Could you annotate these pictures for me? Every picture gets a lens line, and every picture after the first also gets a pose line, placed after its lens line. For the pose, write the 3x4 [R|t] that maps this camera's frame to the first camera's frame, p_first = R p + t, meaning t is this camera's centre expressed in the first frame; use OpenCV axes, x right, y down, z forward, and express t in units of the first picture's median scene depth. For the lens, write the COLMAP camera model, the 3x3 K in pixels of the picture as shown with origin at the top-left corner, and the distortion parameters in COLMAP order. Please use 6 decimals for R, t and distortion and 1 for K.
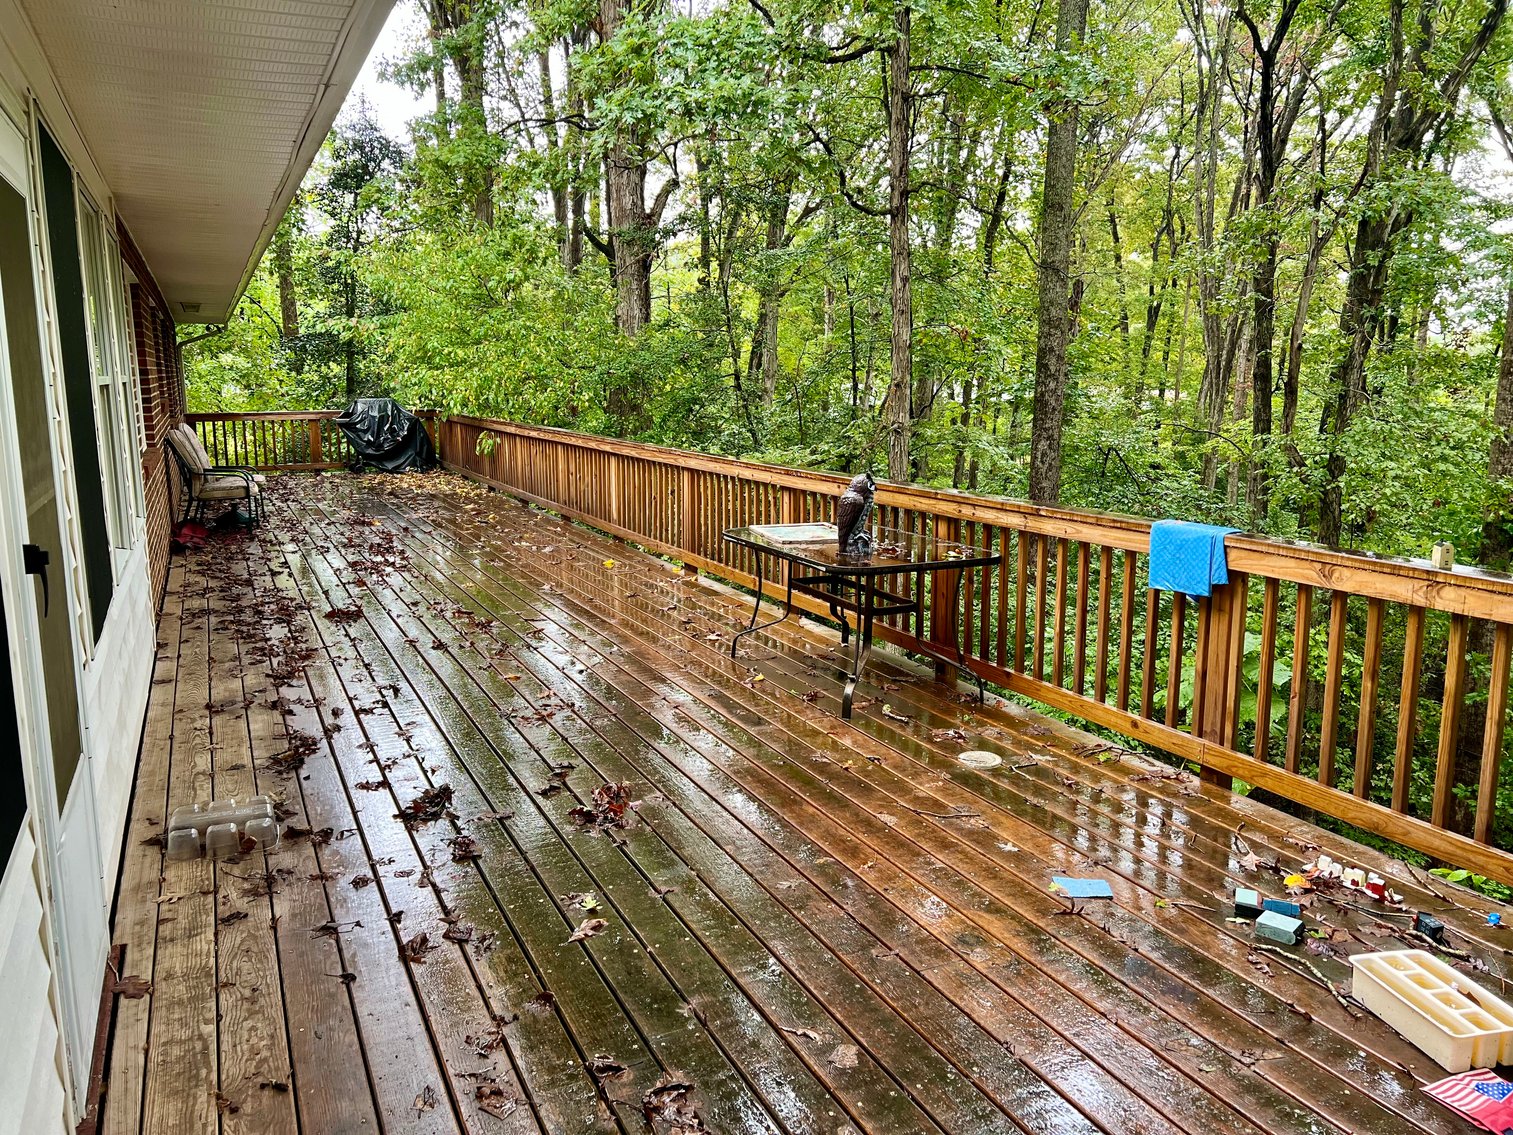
lens RADIAL K [[1130.2, 0, 756.5], [0, 1130.2, 567.5], [0, 0, 1]] dist [-0.043086, -0.001390]
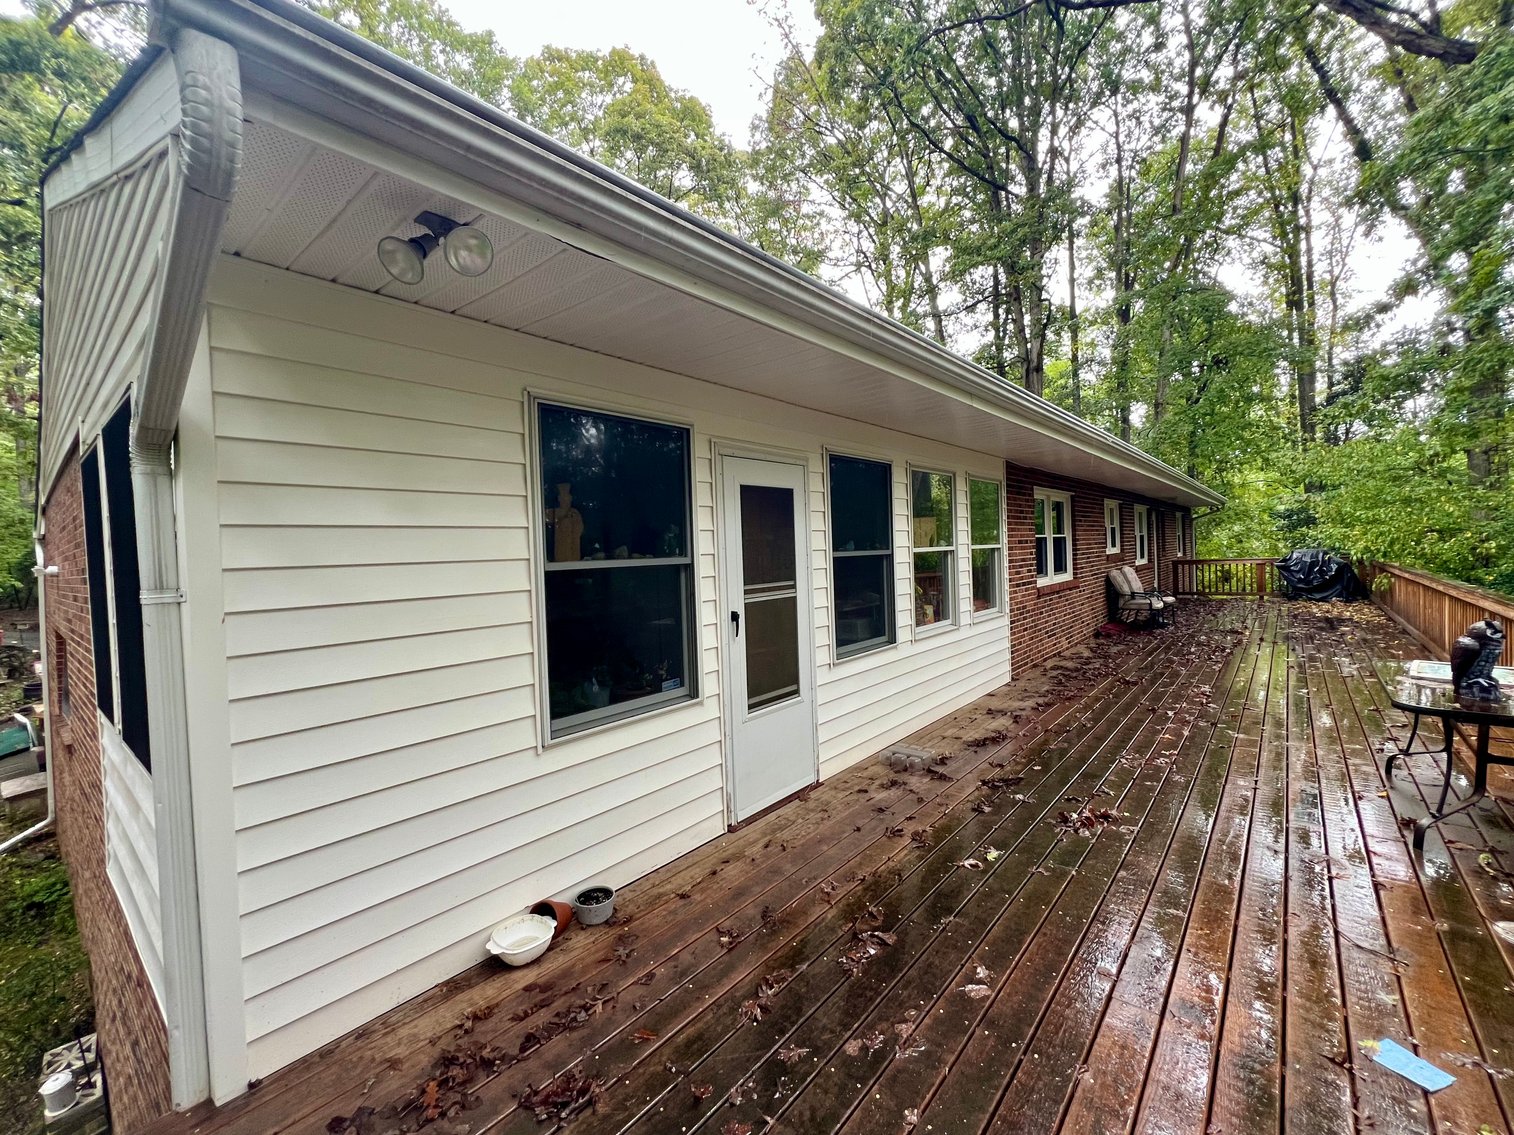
lens RADIAL K [[609.5, 0, 757.0], [0, 609.5, 567.5], [0, 0, 1]] dist [0.007164, 0.000207]
pose [[0.418038, 0.002720, -0.908425, 0.135167], [-0.114562, 0.992170, -0.049749, -0.010962], [0.901177, 0.124868, 0.415076, 0.060198]]
